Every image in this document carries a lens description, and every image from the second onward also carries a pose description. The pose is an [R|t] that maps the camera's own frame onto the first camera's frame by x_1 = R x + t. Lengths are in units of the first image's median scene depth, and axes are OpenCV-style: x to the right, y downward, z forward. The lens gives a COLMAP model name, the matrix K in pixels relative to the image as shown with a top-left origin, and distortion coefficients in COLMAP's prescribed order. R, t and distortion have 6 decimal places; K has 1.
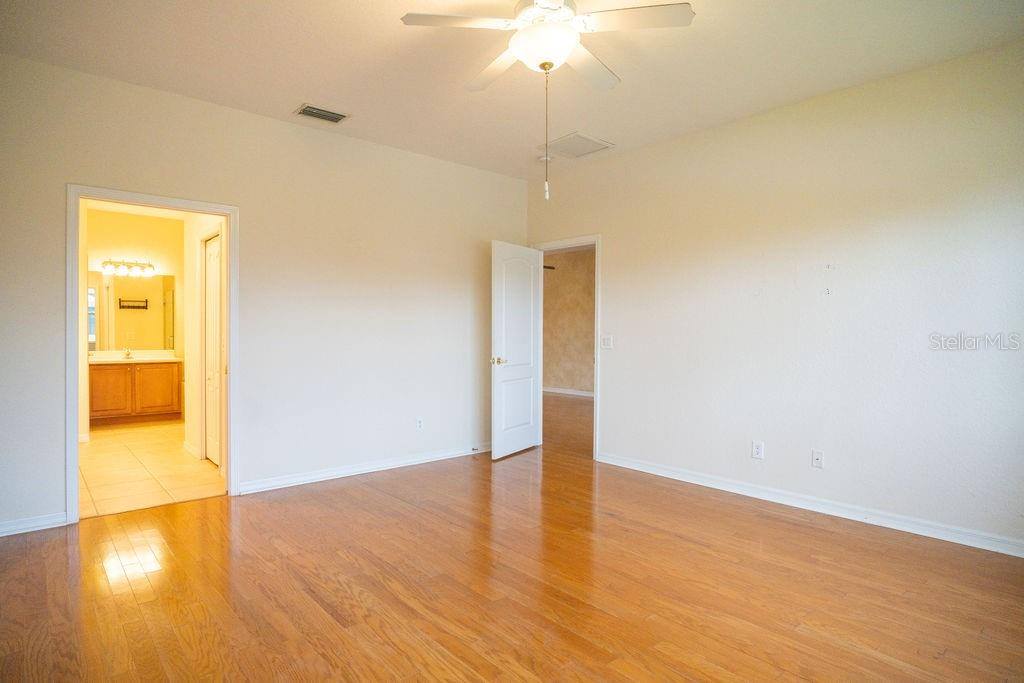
lens RADIAL K [[562.2, 0, 508.4], [0, 562.2, 338.0], [0, 0, 1]] dist [-0.000929, -0.000436]
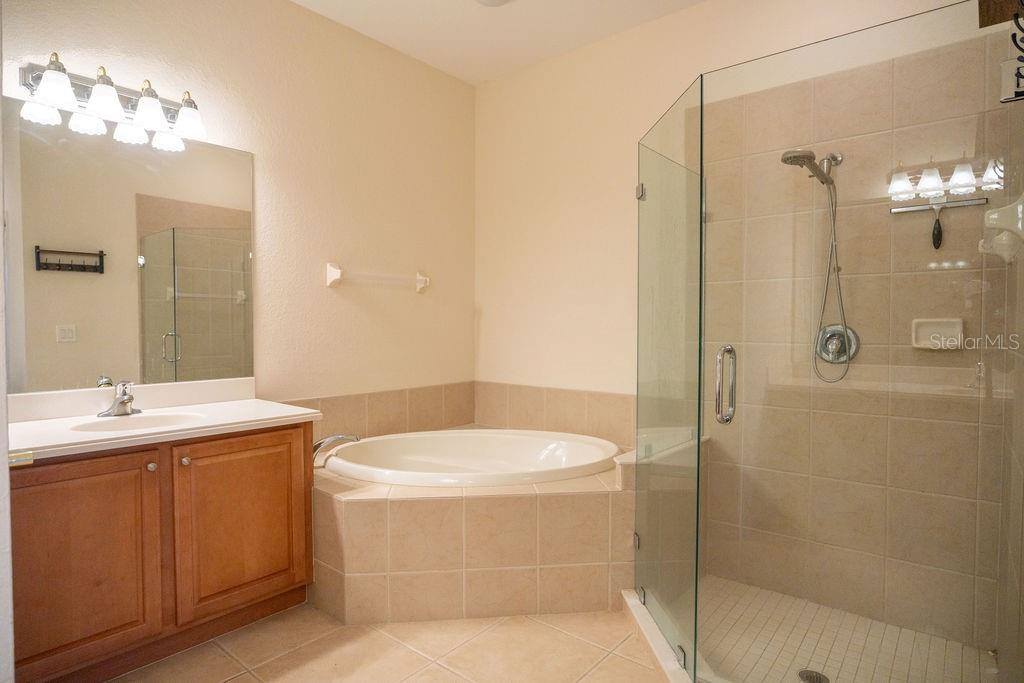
lens RADIAL K [[562.2, 0, 508.4], [0, 562.2, 338.0], [0, 0, 1]] dist [-0.000929, -0.000436]
pose [[0.989839, -0.009624, 0.141867, -0.507592], [0.006650, 0.999748, 0.021425, -0.008001], [-0.142037, -0.020264, 0.989654, 0.666533]]
